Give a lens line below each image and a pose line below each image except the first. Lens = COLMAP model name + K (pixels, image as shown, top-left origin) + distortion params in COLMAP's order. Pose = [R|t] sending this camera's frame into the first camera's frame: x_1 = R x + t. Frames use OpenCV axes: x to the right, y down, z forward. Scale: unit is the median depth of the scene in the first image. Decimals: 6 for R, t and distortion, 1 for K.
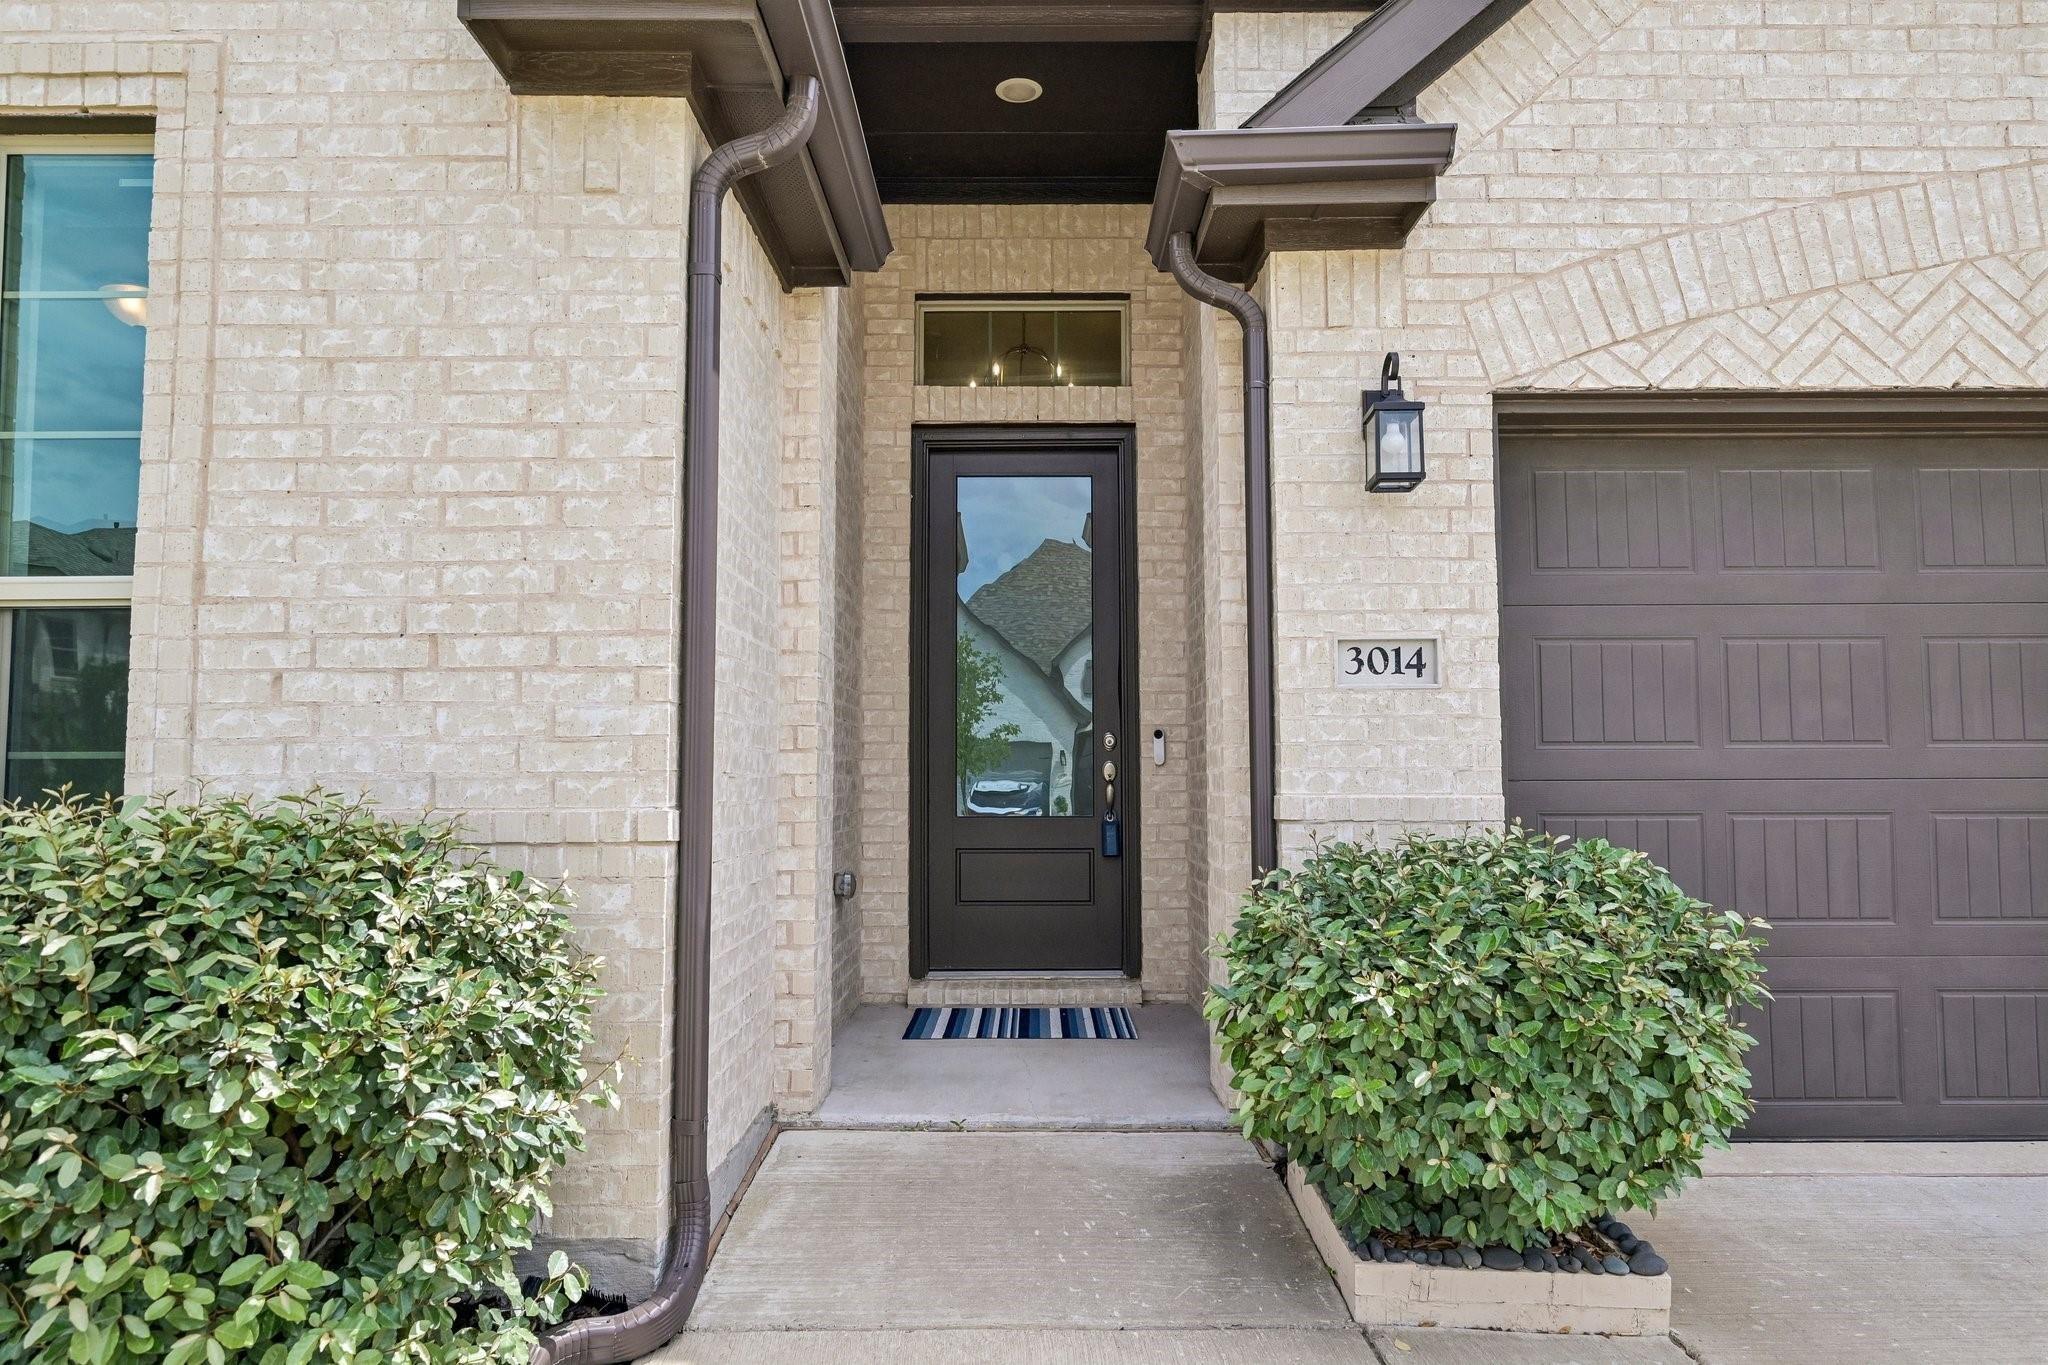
lens RADIAL K [[1296.8, 0, 1024.0], [0, 1296.8, 682.5], [0, 0, 1]] dist [0.003610, 0.000353]
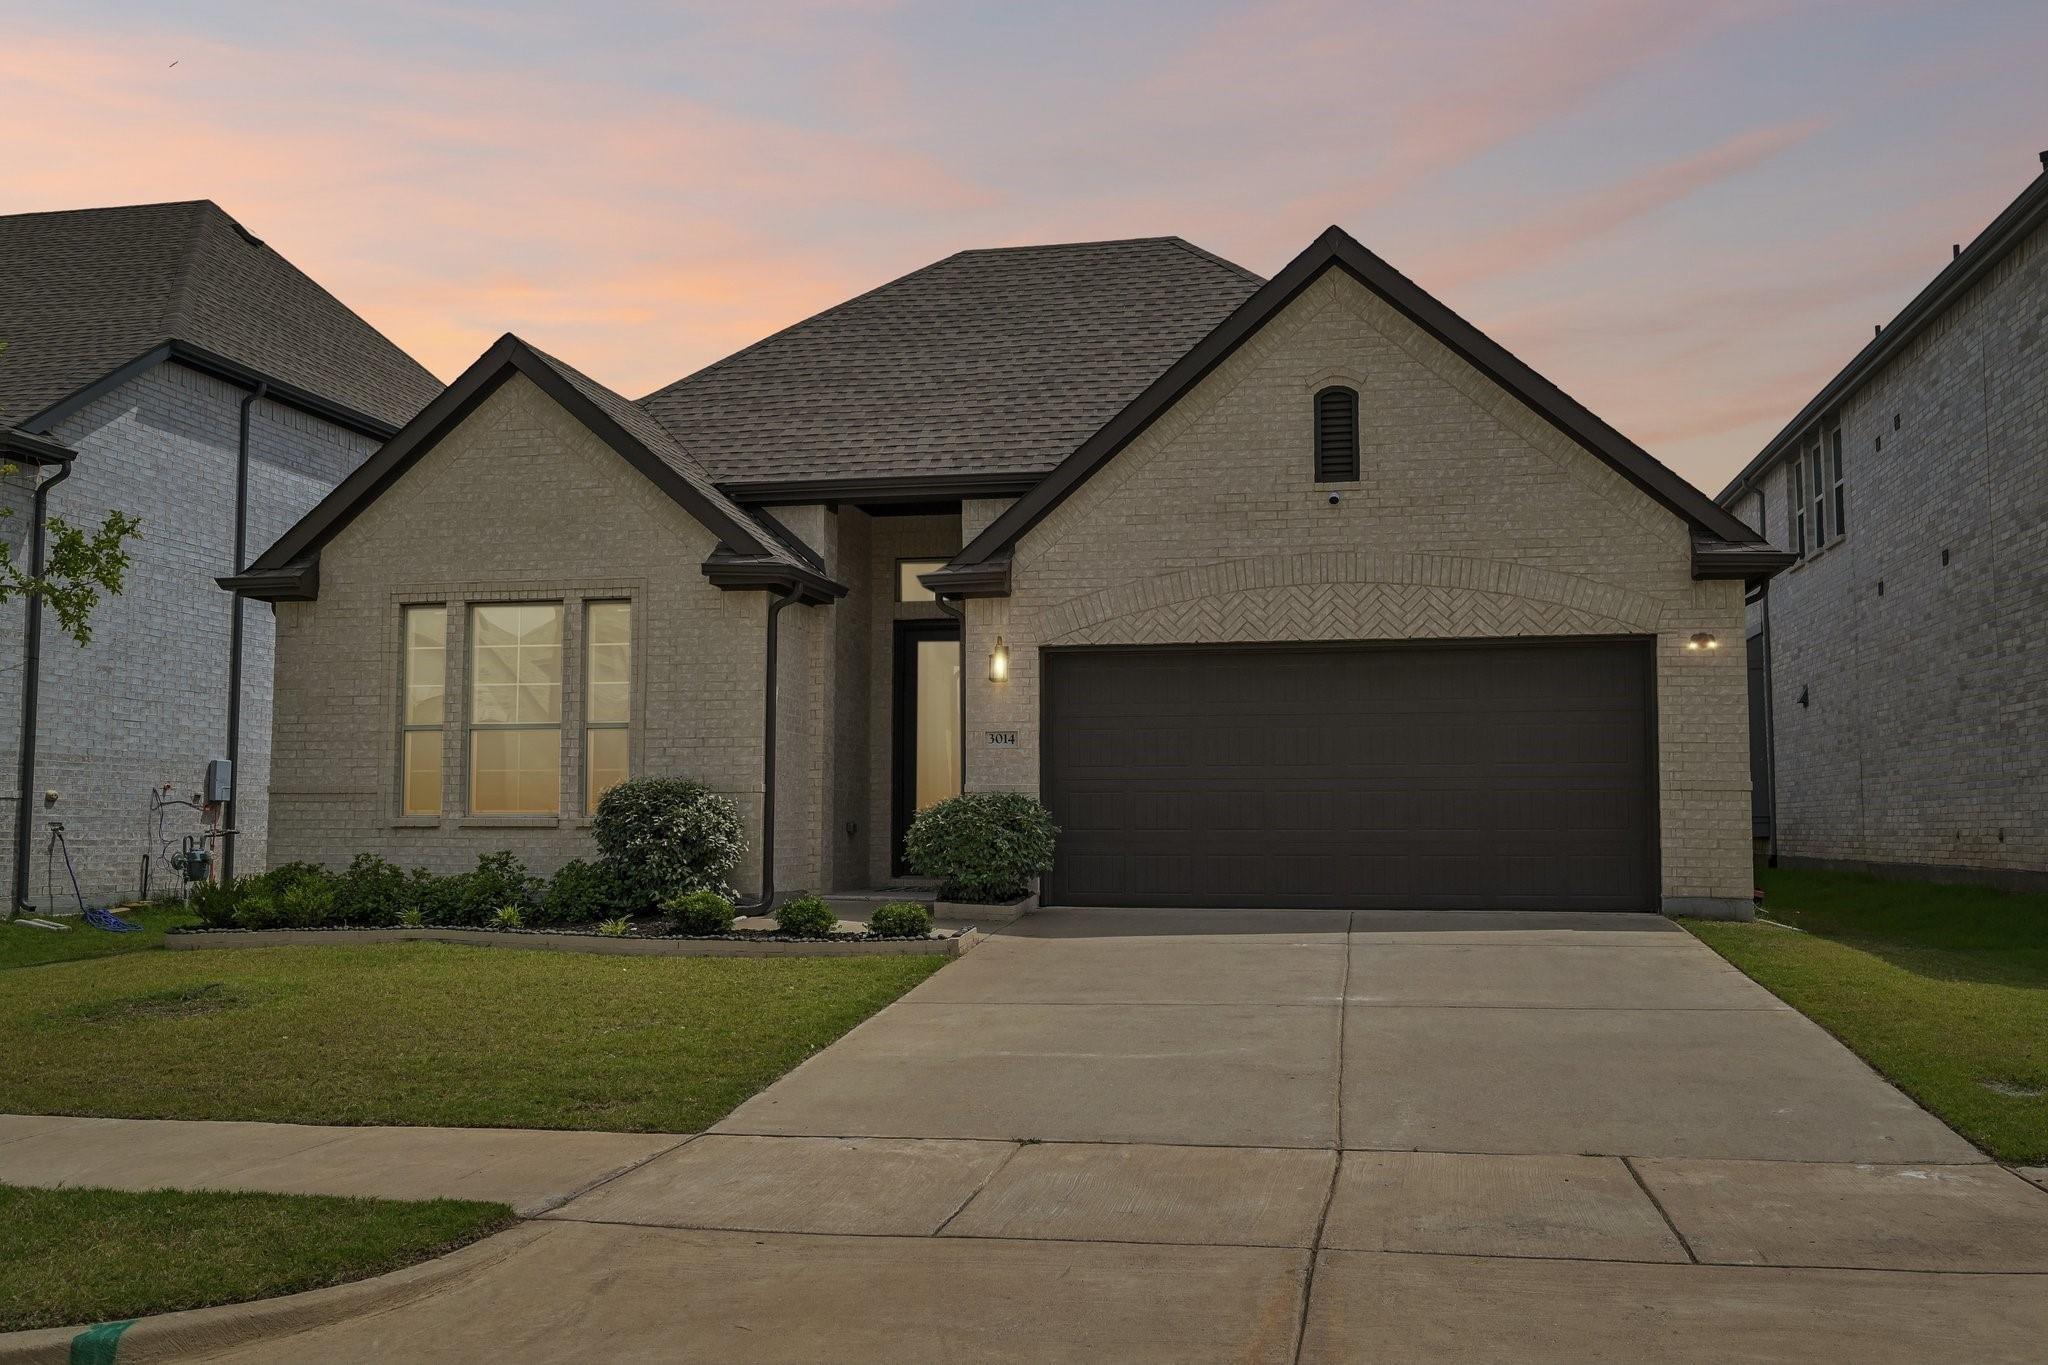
lens RADIAL K [[1802.8, 0, 1024.0], [0, 1802.8, 682.5], [0, 0, 1]] dist [-0.000935, -0.000178]
pose [[0.980851, -0.011277, -0.194434, 1.137000], [0.009520, 0.999905, -0.009970, -0.104071], [0.194528, 0.007928, 0.980865, -3.040535]]
